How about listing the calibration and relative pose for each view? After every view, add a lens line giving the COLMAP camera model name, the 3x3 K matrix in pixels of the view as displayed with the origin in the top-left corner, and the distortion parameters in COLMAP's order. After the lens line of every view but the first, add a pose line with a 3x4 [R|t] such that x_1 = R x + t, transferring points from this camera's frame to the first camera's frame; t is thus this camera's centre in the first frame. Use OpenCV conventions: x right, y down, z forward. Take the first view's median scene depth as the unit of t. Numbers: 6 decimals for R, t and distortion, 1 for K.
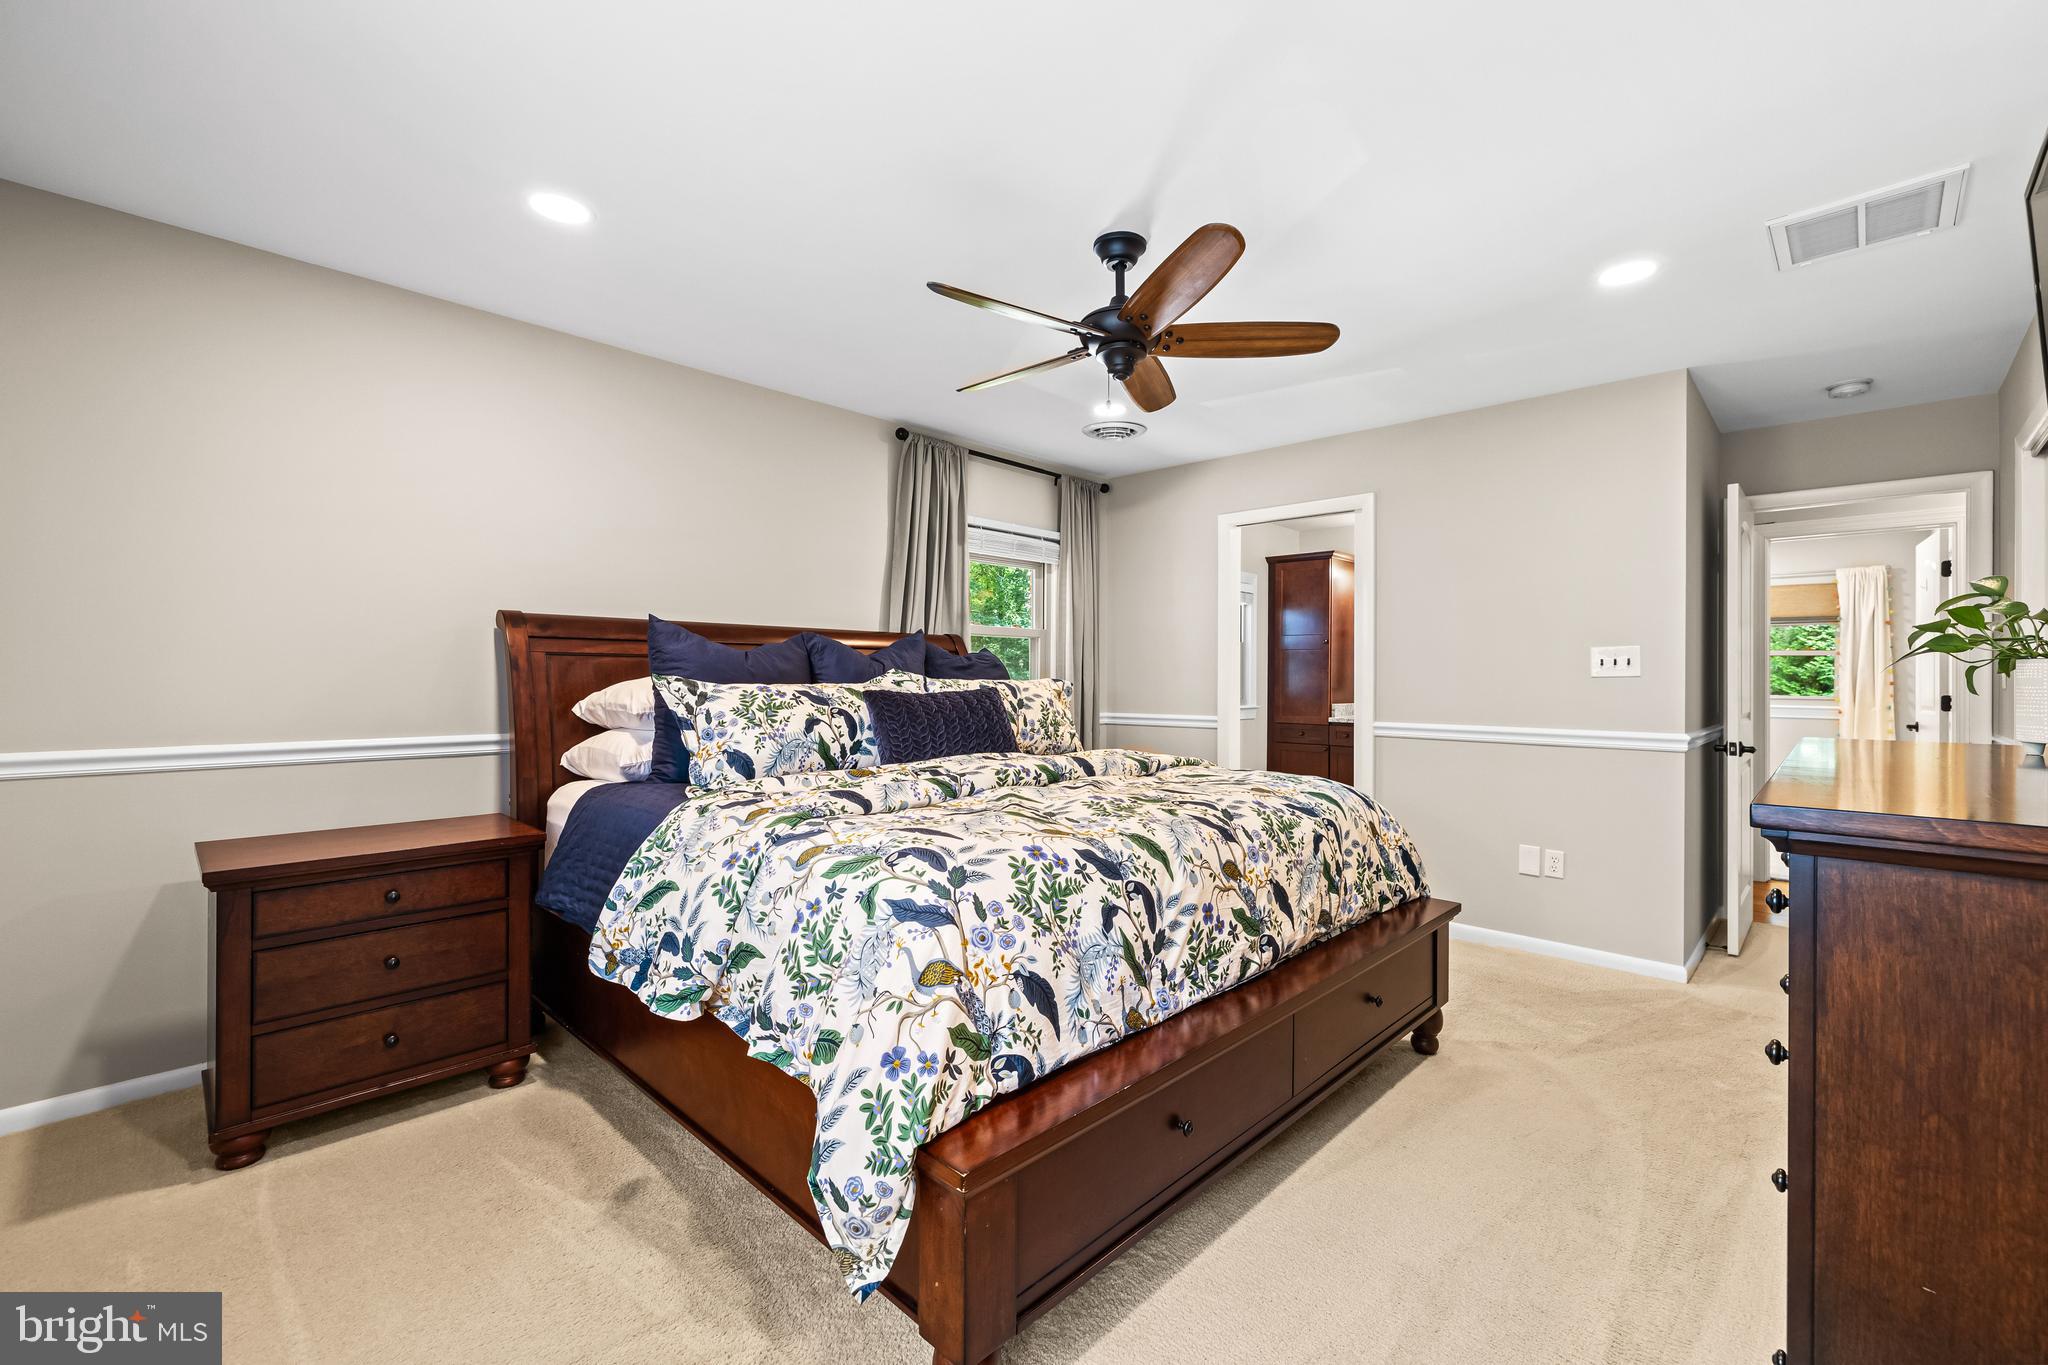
lens RADIAL K [[861.4, 0, 1012.1], [0, 861.4, 679.1], [0, 0, 1]] dist [0.001386, 0.000855]
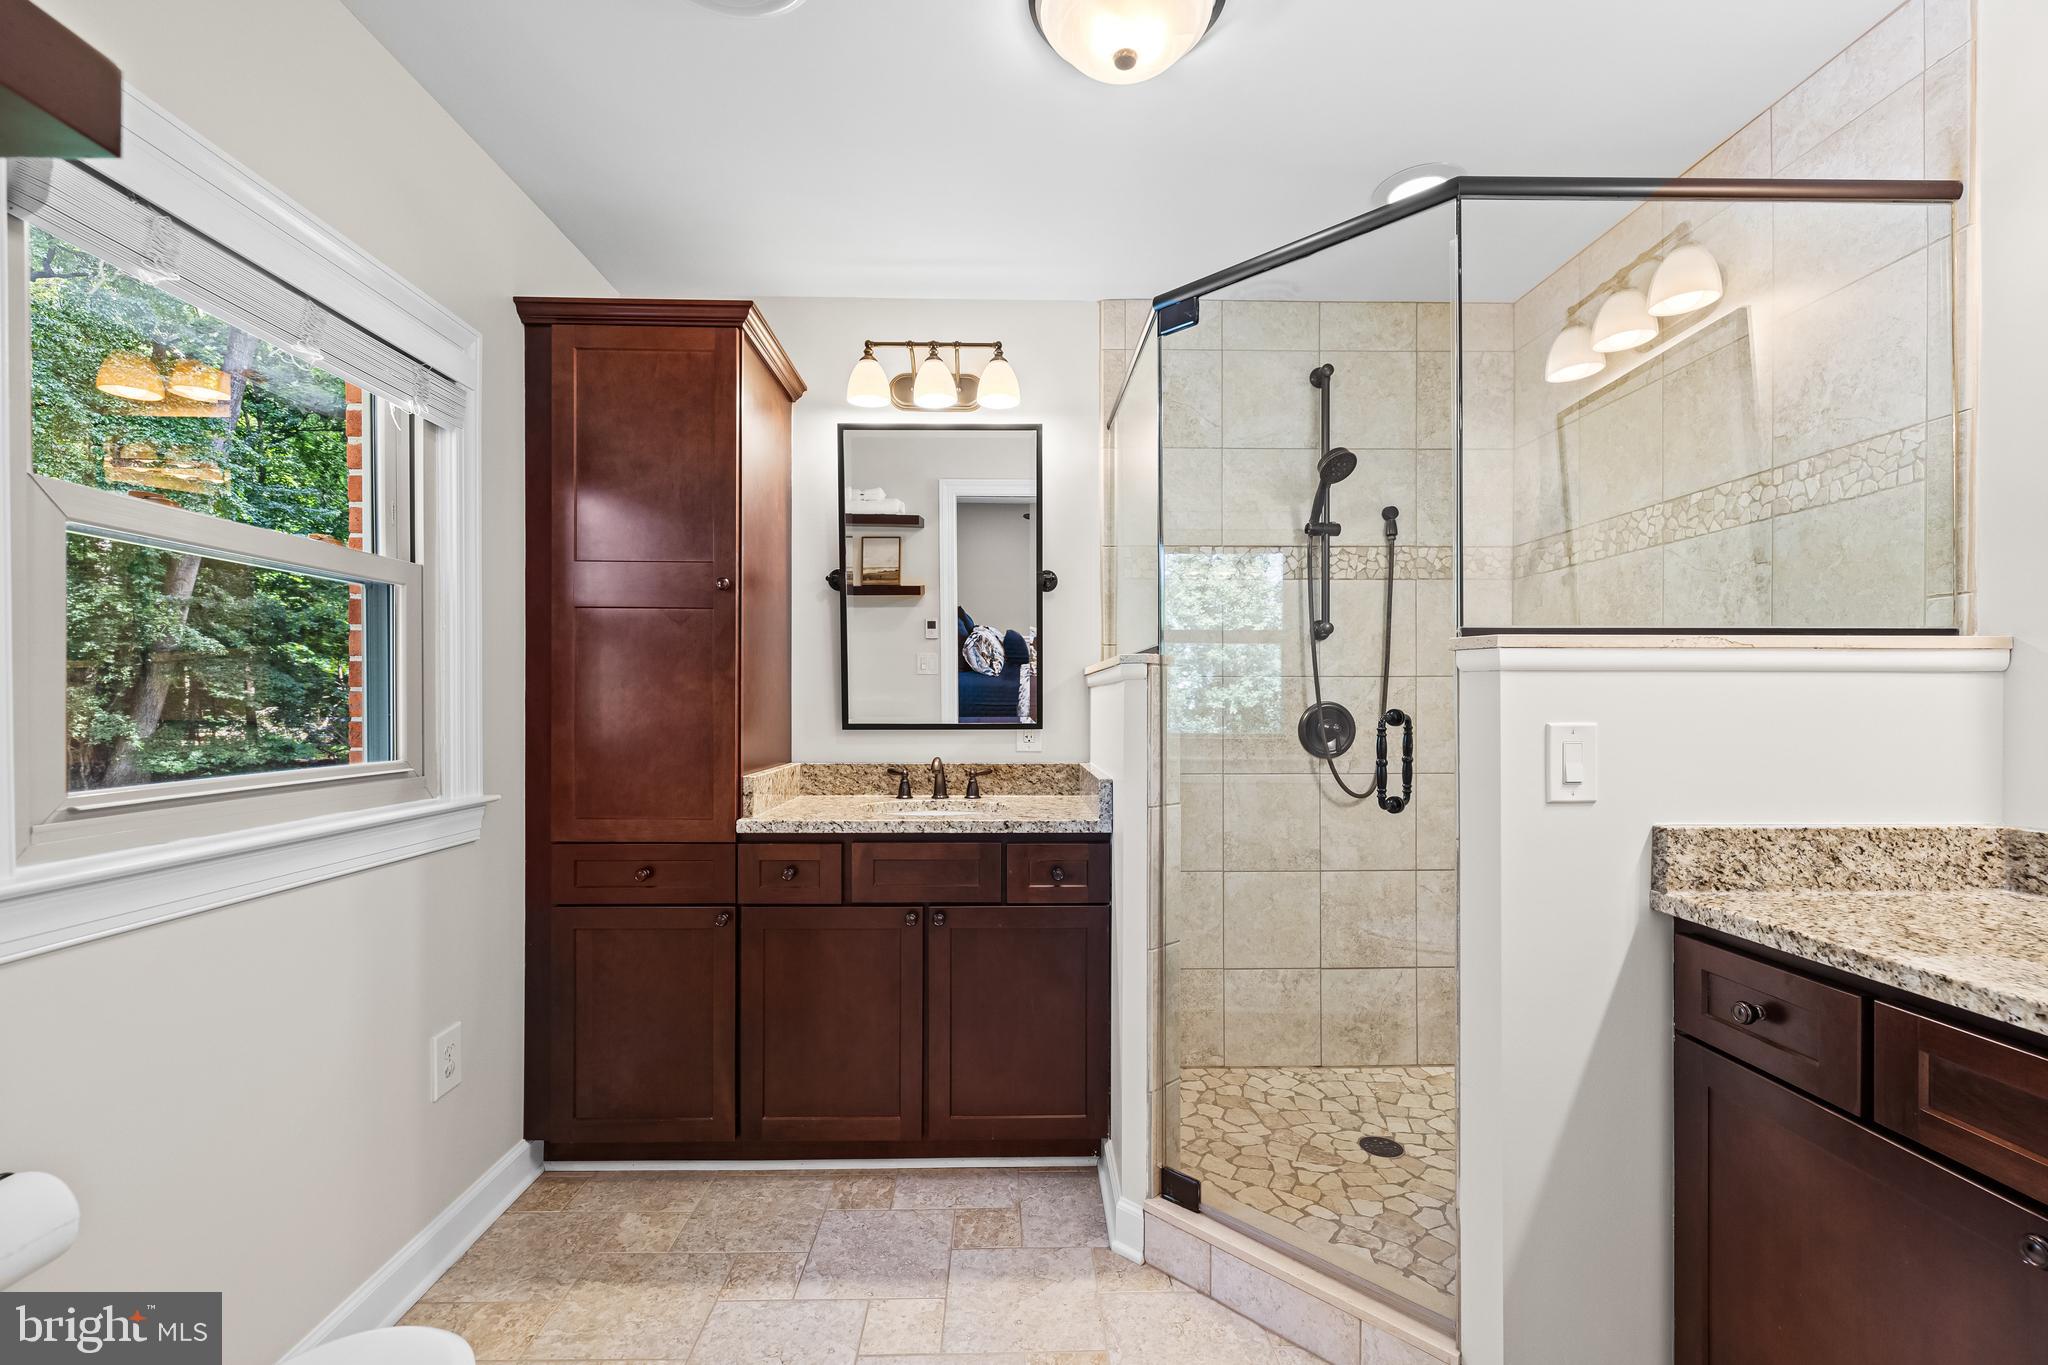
lens RADIAL K [[861.4, 0, 1022.2], [0, 861.4, 693.7], [0, 0, 1]] dist [0.001386, 0.000855]
pose [[0.694019, -0.006015, 0.719931, 0.198530], [0.006473, 0.999977, 0.002115, -0.002279], [-0.719927, 0.003193, 0.694042, 0.660316]]
